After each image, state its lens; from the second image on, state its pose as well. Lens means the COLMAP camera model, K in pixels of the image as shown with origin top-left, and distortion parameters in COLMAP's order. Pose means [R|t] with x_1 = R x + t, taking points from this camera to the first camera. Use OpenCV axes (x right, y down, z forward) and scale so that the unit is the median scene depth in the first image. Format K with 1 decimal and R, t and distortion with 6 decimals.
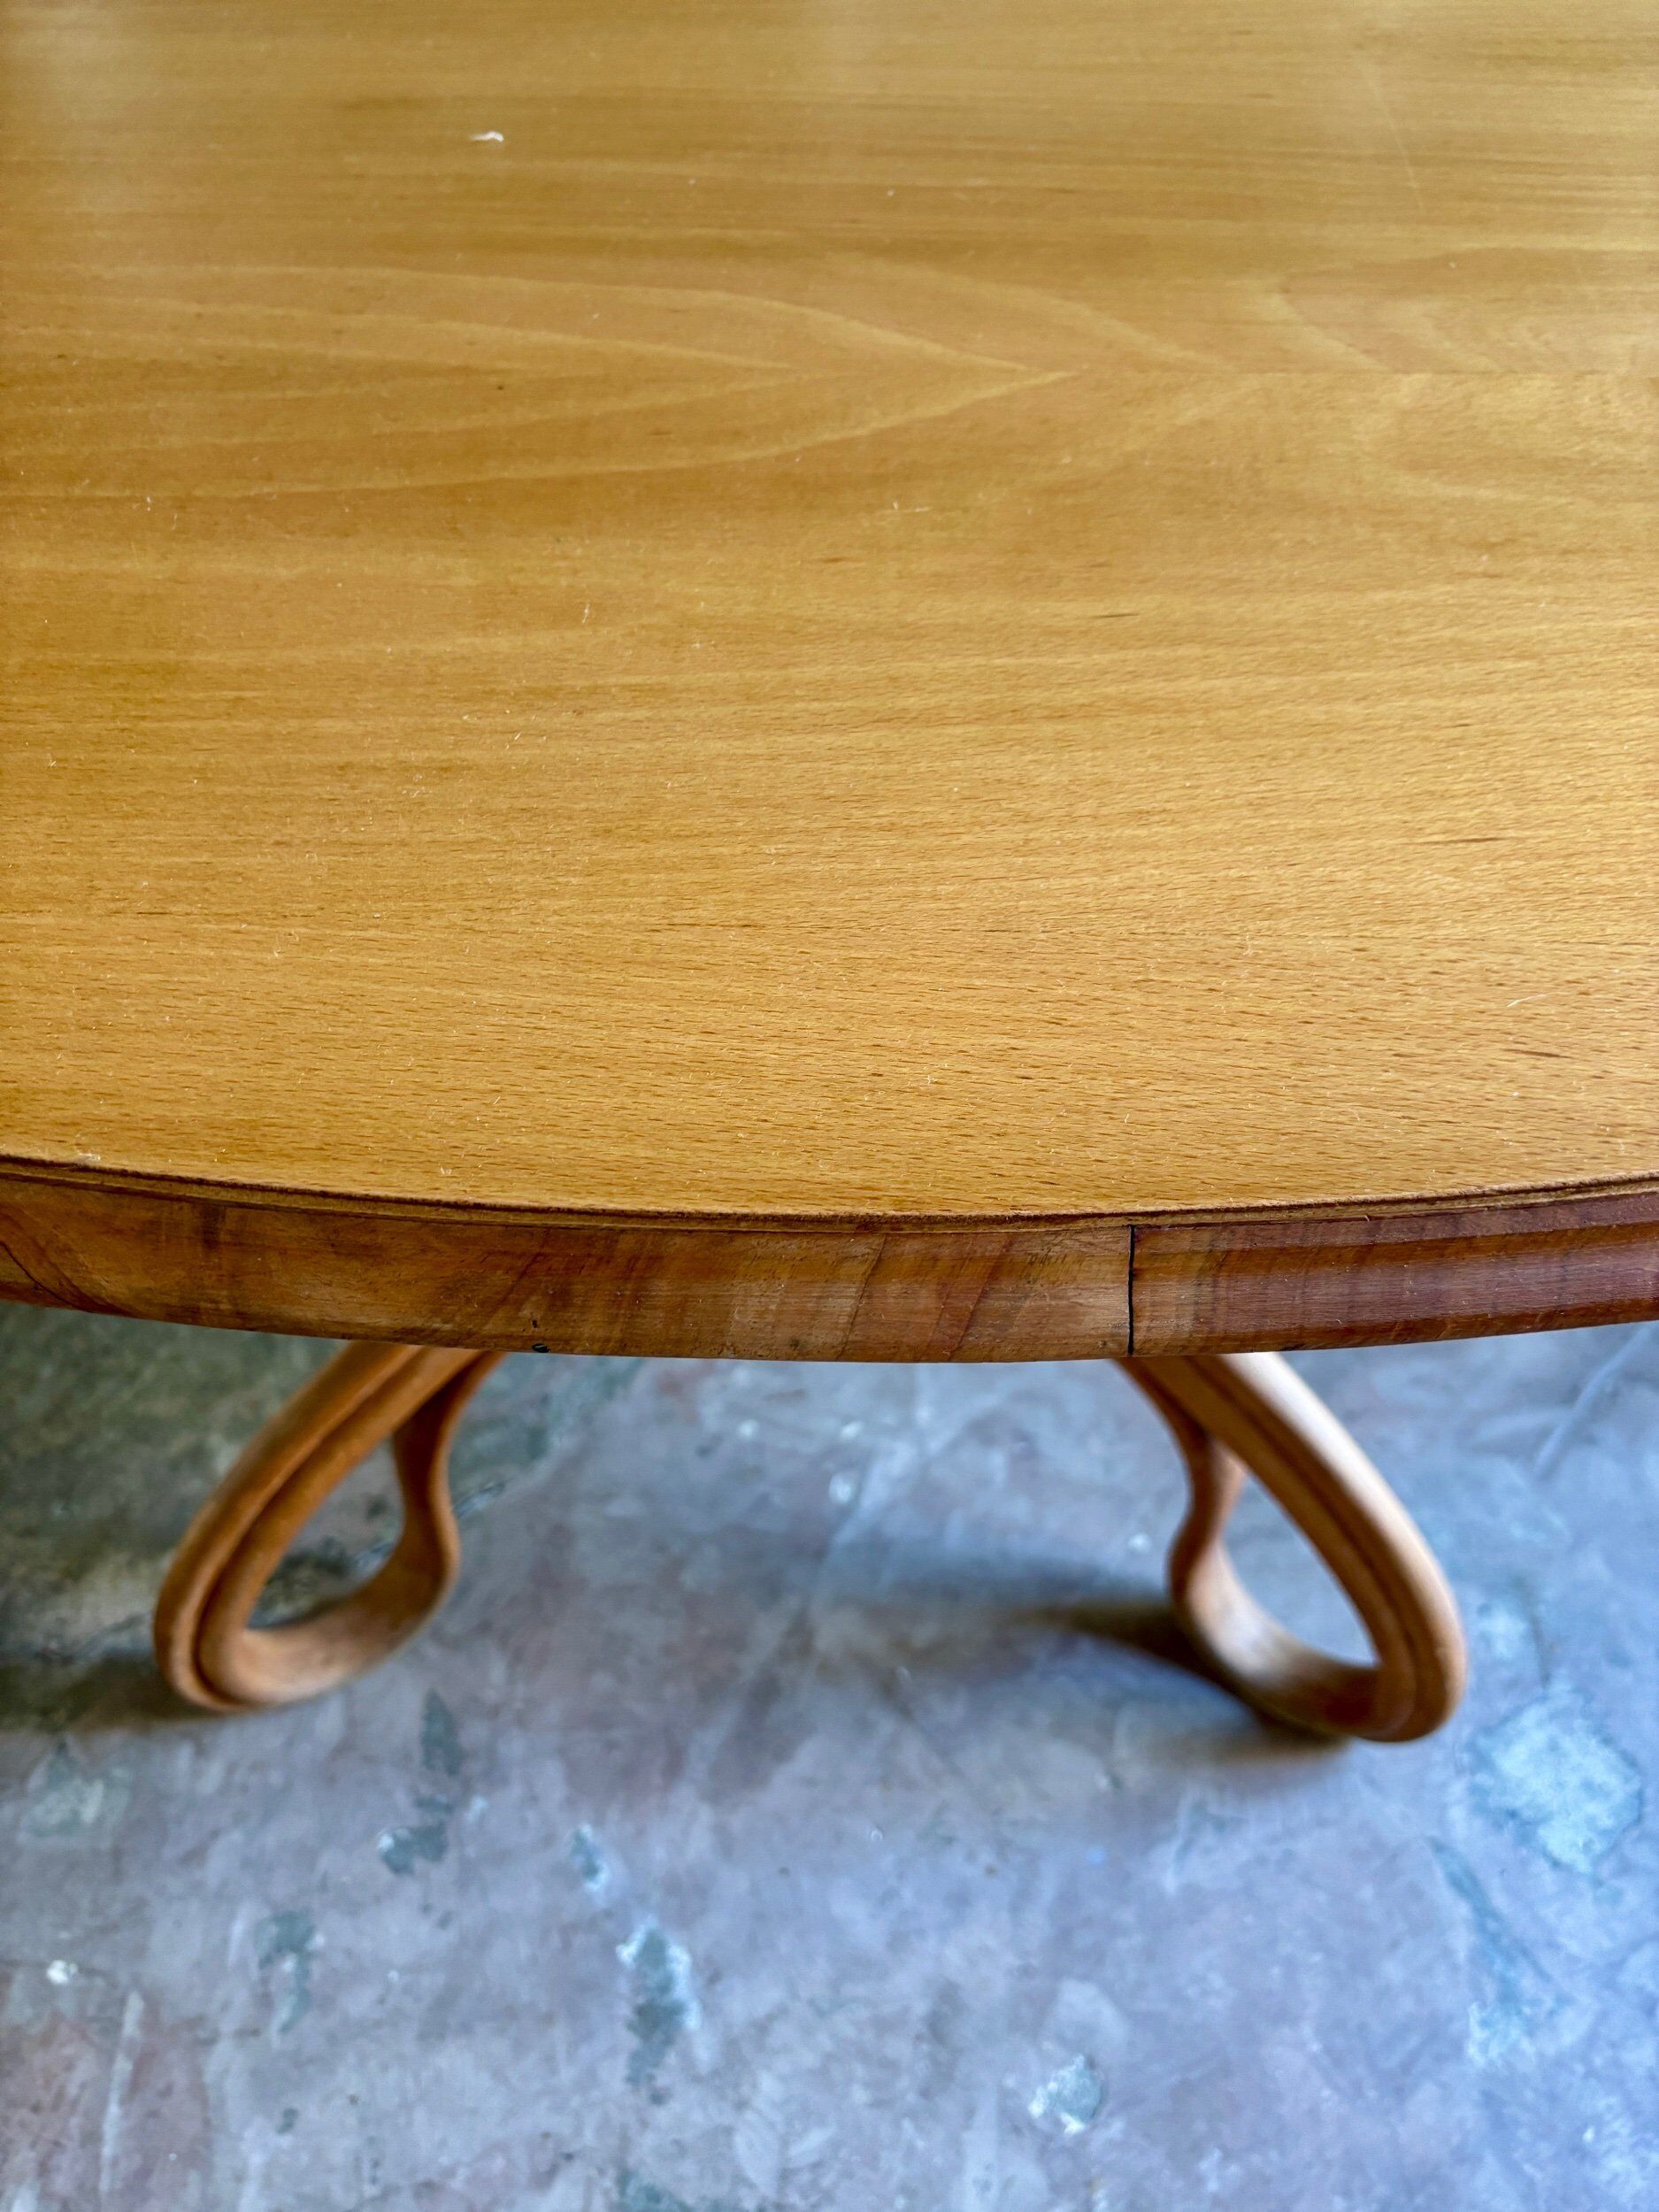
lens RADIAL K [[1709.0, 0, 821.4], [0, 1709.0, 1116.9], [0, 0, 1]] dist [0.029878, -0.057499]
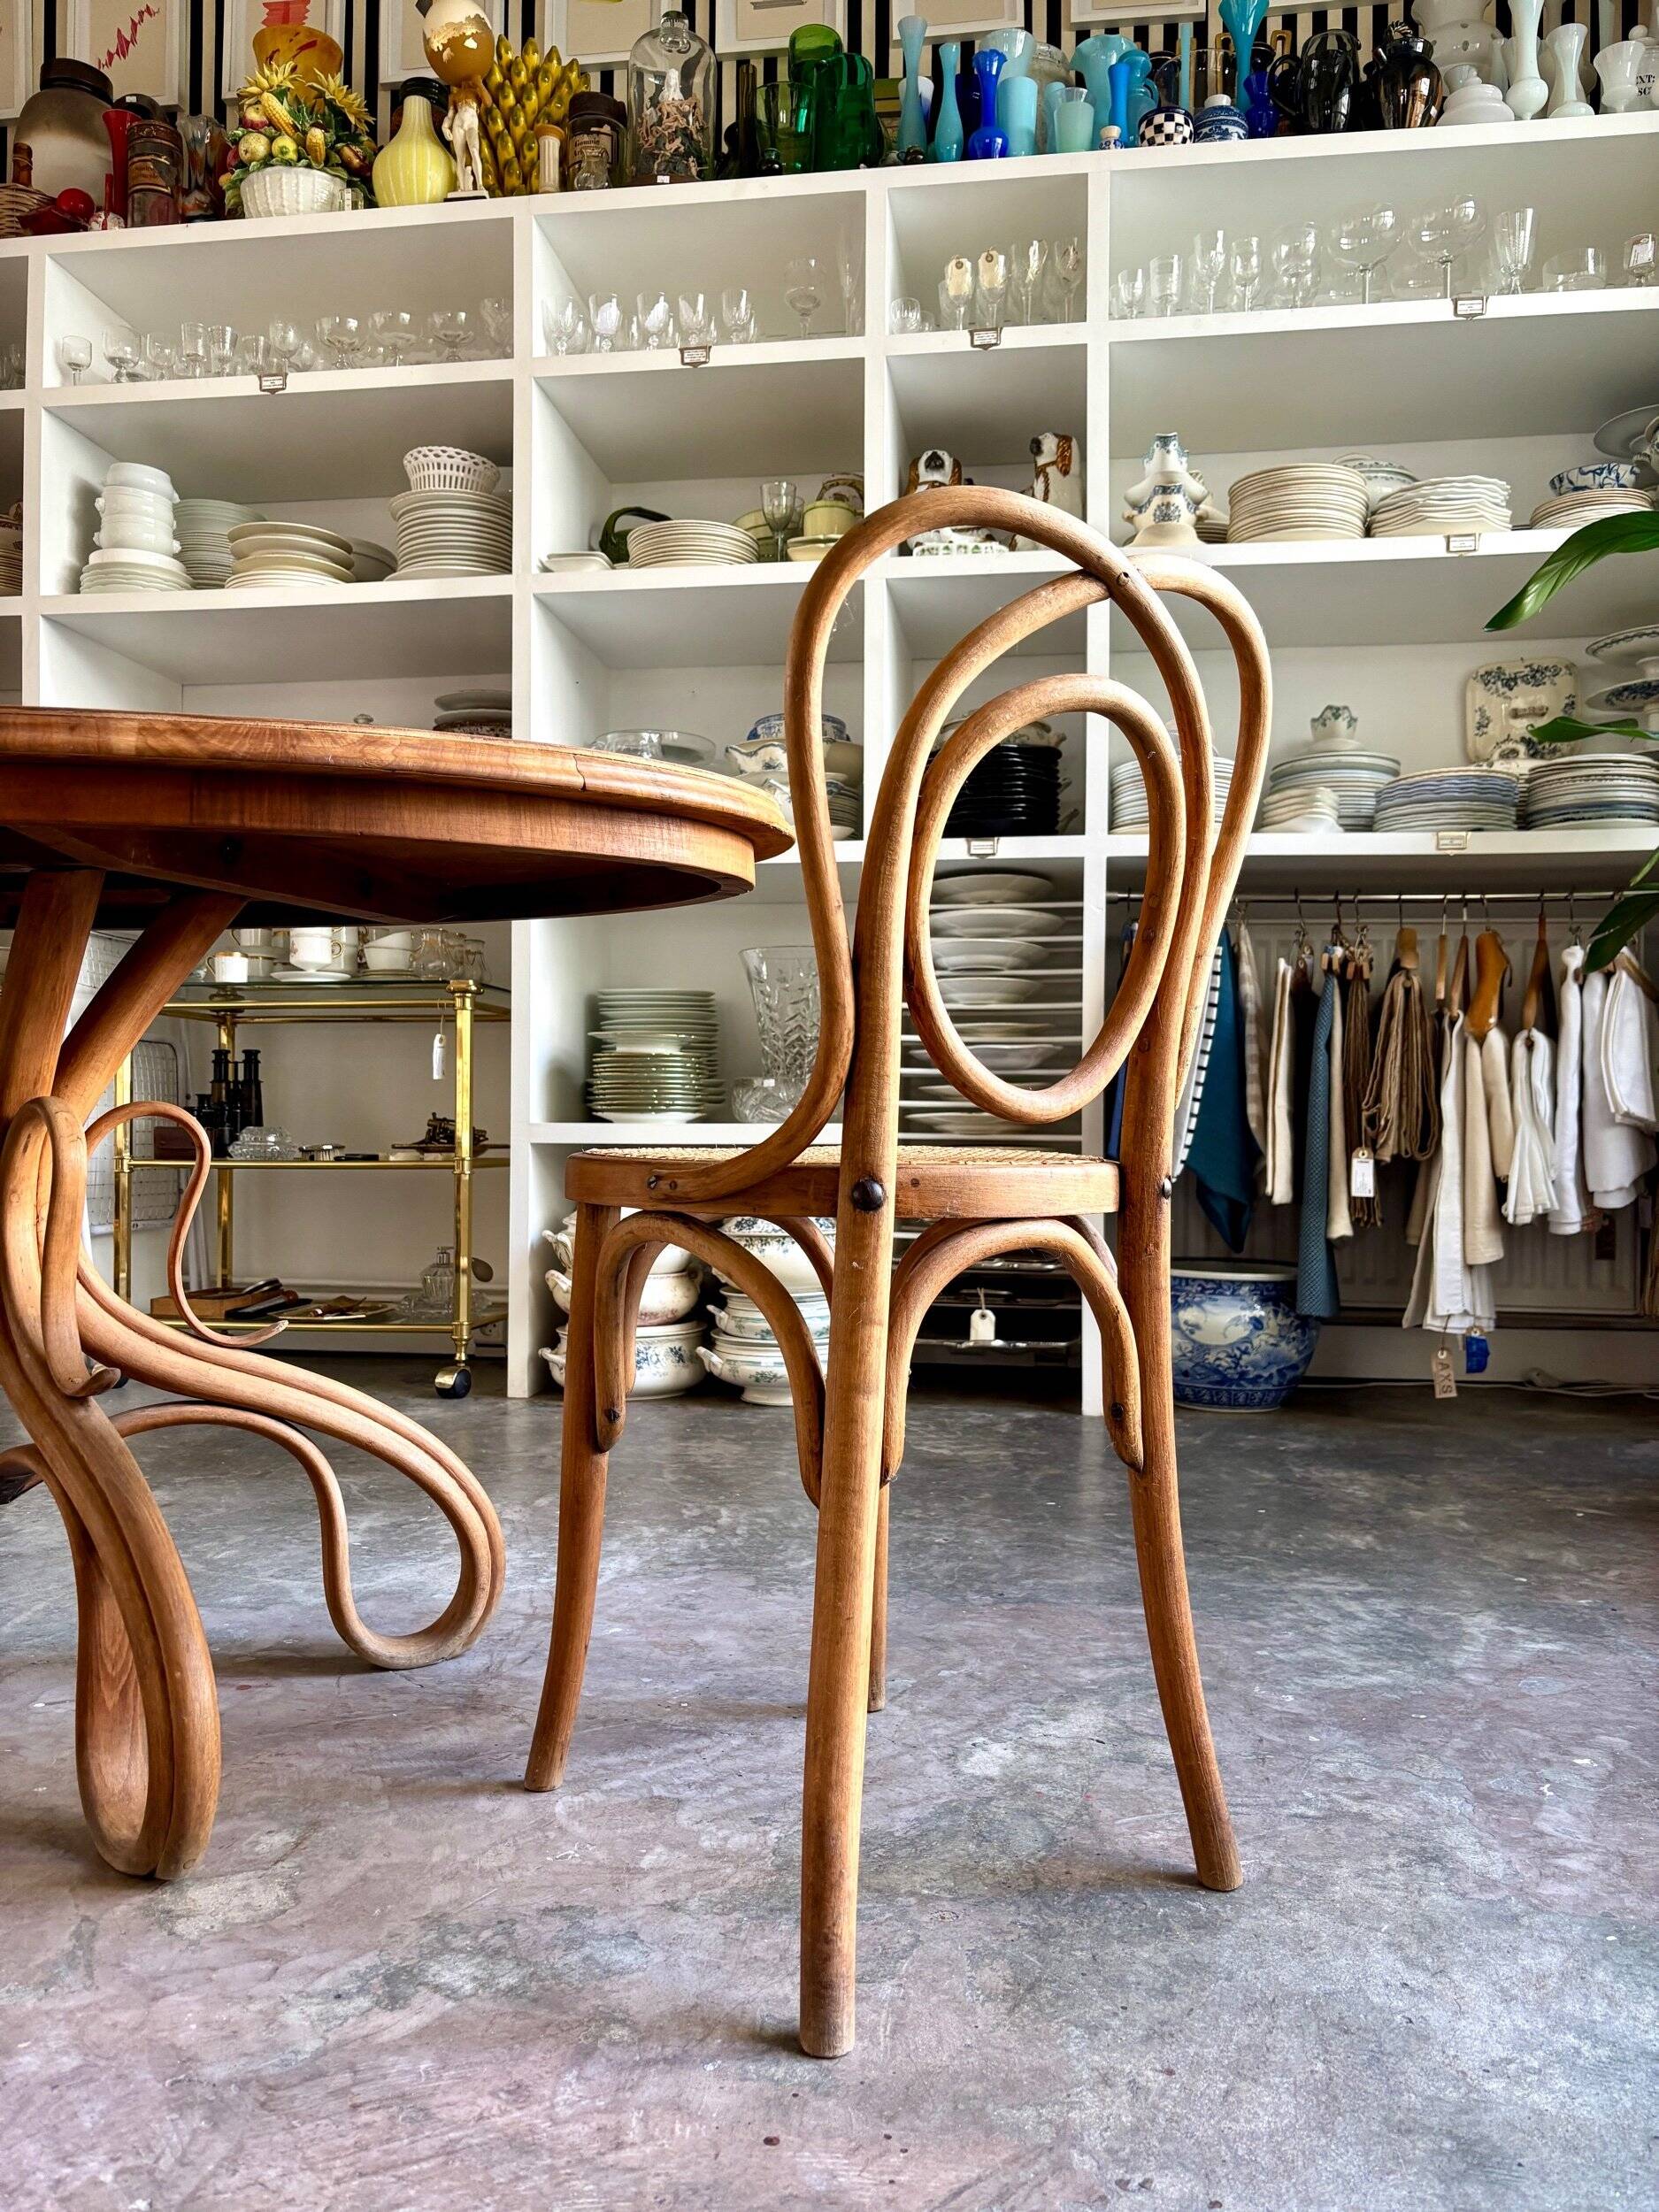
lens RADIAL K [[1676.8, 0, 831.9], [0, 1676.8, 1114.1], [0, 0, 1]] dist [0.040351, -0.056143]
pose [[0.993296, 0.021007, -0.113677, 1.026478], [-0.100011, 0.649349, -0.753885, 0.925573], [0.057979, 0.760200, 0.647097, -0.129700]]
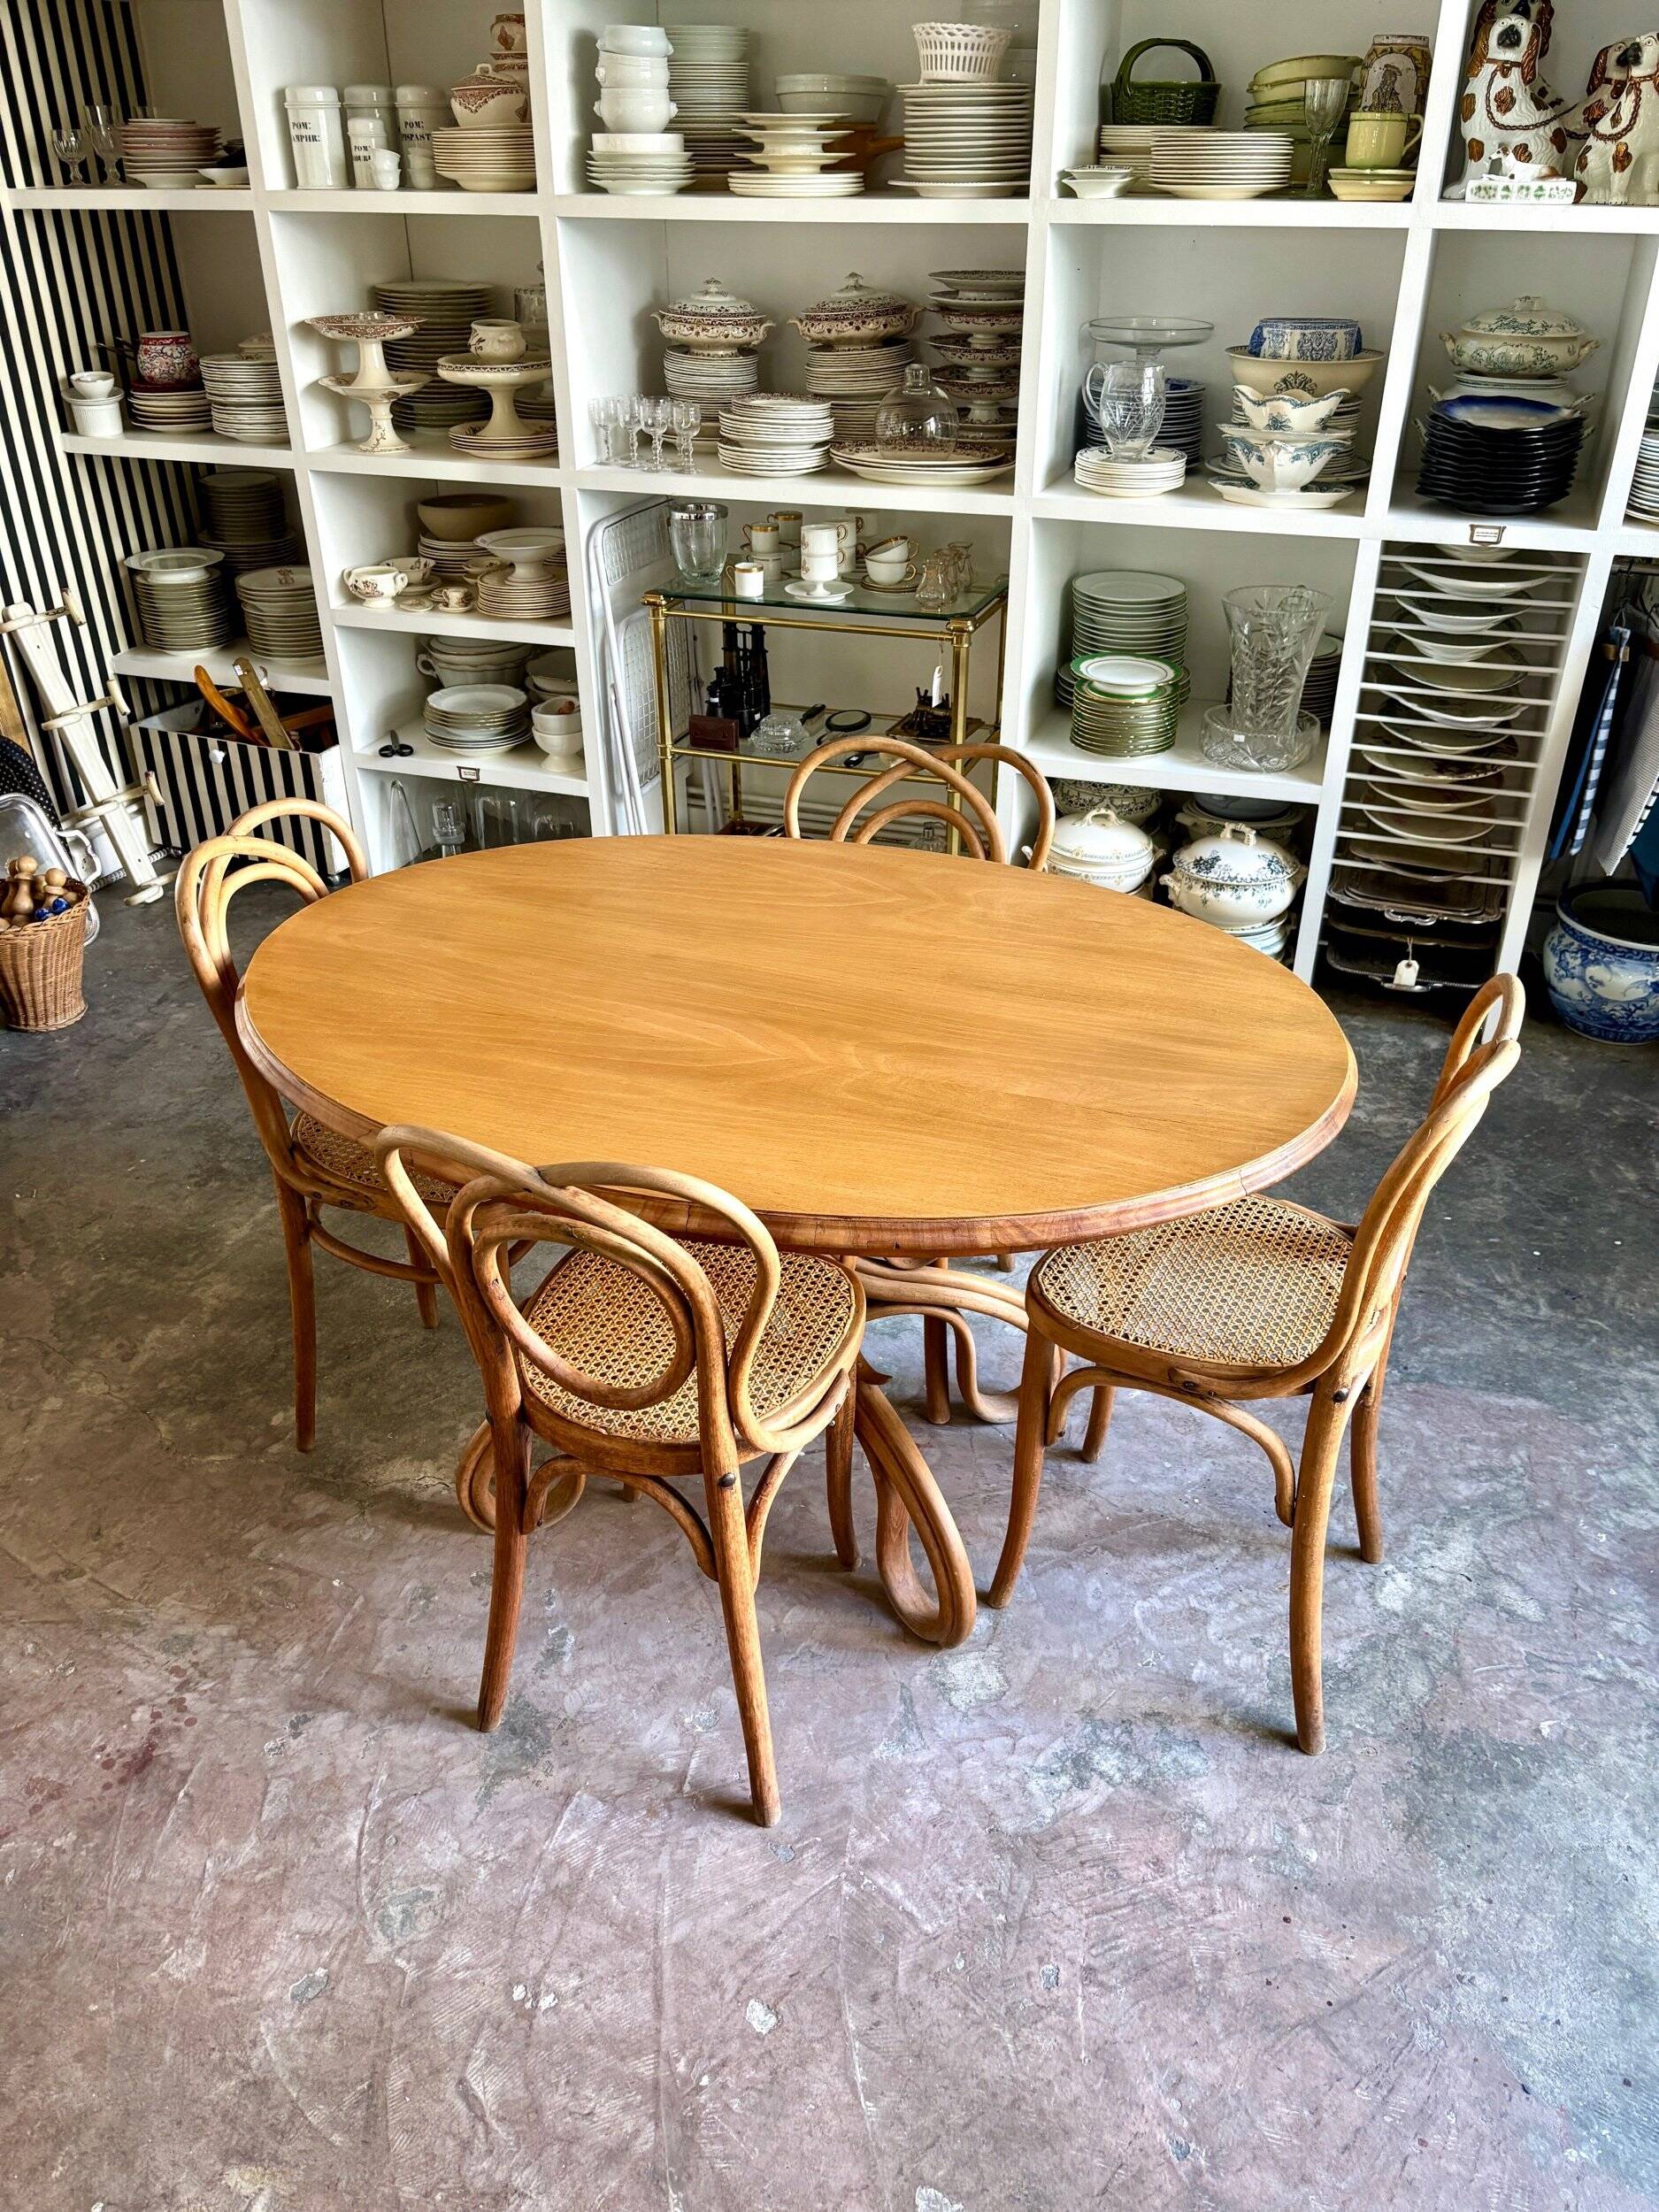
lens RADIAL K [[1691.3, 0, 831.0], [0, 1691.3, 1117.0], [0, 0, 1]] dist [-0.032988, 0.092610]
pose [[0.954068, 0.165874, -0.249479, 0.725087], [-0.235974, 0.929131, -0.284661, 0.404071], [0.184581, 0.330456, 0.925596, -1.331140]]
